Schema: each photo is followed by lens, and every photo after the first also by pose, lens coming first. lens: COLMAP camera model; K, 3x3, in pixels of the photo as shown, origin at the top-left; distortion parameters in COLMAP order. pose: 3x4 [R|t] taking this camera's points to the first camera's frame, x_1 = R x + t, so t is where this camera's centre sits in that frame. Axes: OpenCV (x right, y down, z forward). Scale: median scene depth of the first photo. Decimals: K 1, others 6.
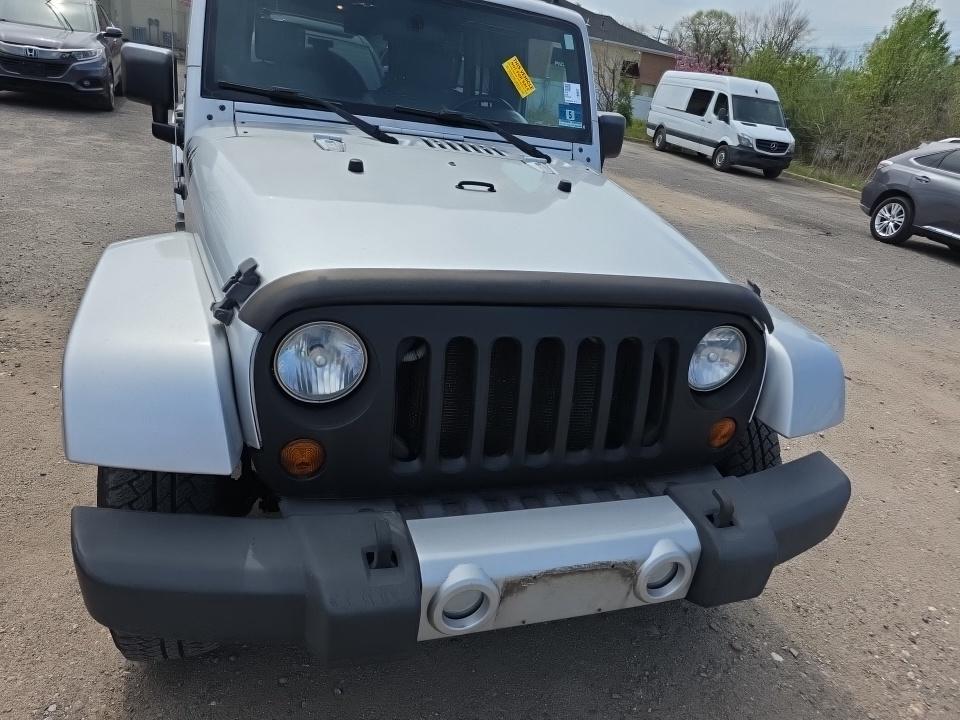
lens RADIAL K [[687.8, 0, 497.0], [0, 687.8, 344.3], [0, 0, 1]] dist [0.044142, -0.055675]
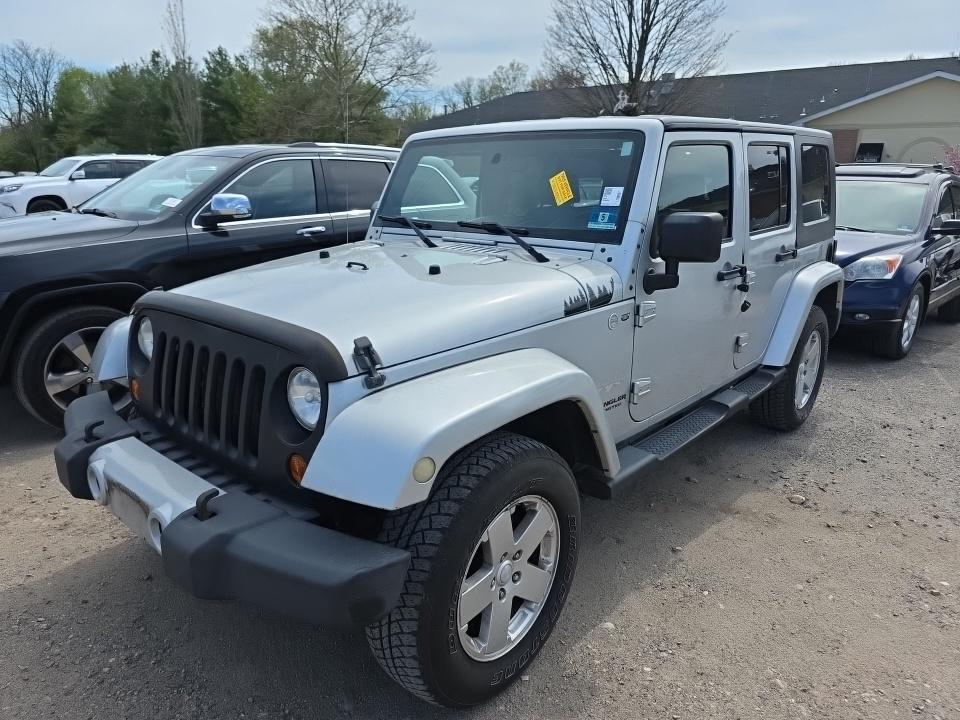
lens RADIAL K [[687.8, 0, 497.0], [0, 687.8, 344.3], [0, 0, 1]] dist [0.044142, -0.055675]
pose [[0.478460, 0.056018, -0.876321, 0.868538], [-0.271225, 0.958593, -0.086808, -0.028130], [0.835172, 0.279214, 0.473842, 0.432882]]
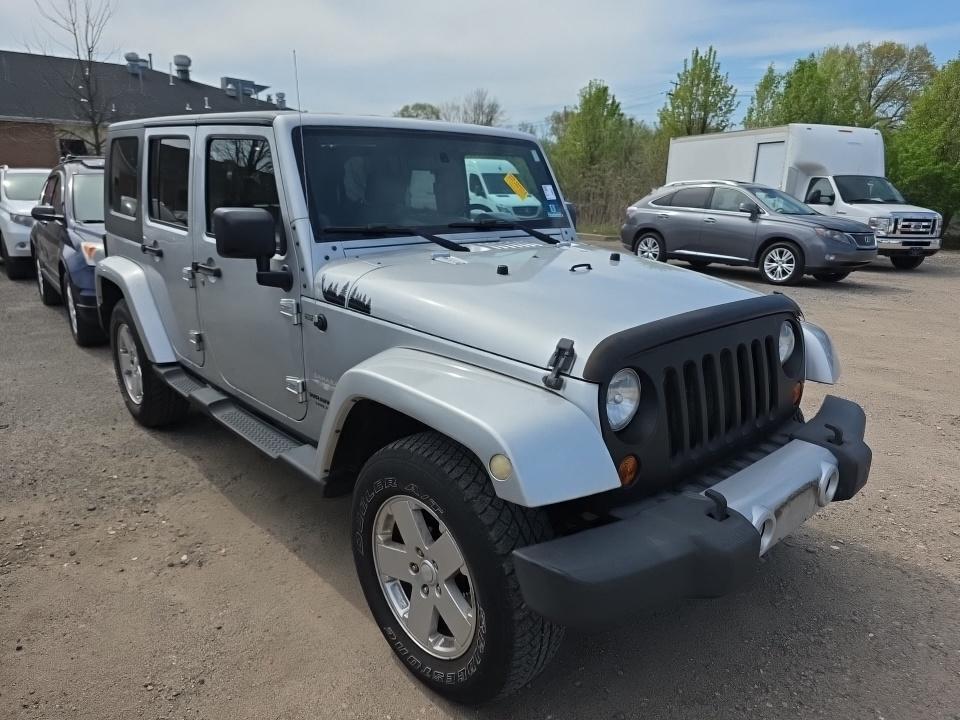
lens RADIAL K [[698.6, 0, 478.9], [0, 698.6, 343.5], [0, 0, 1]] dist [0.053561, -0.079894]
pose [[0.906392, -0.223424, 0.358517, -0.499711], [0.264904, 0.961702, -0.070398, -0.029994], [-0.329058, 0.158781, 0.930865, -0.123386]]
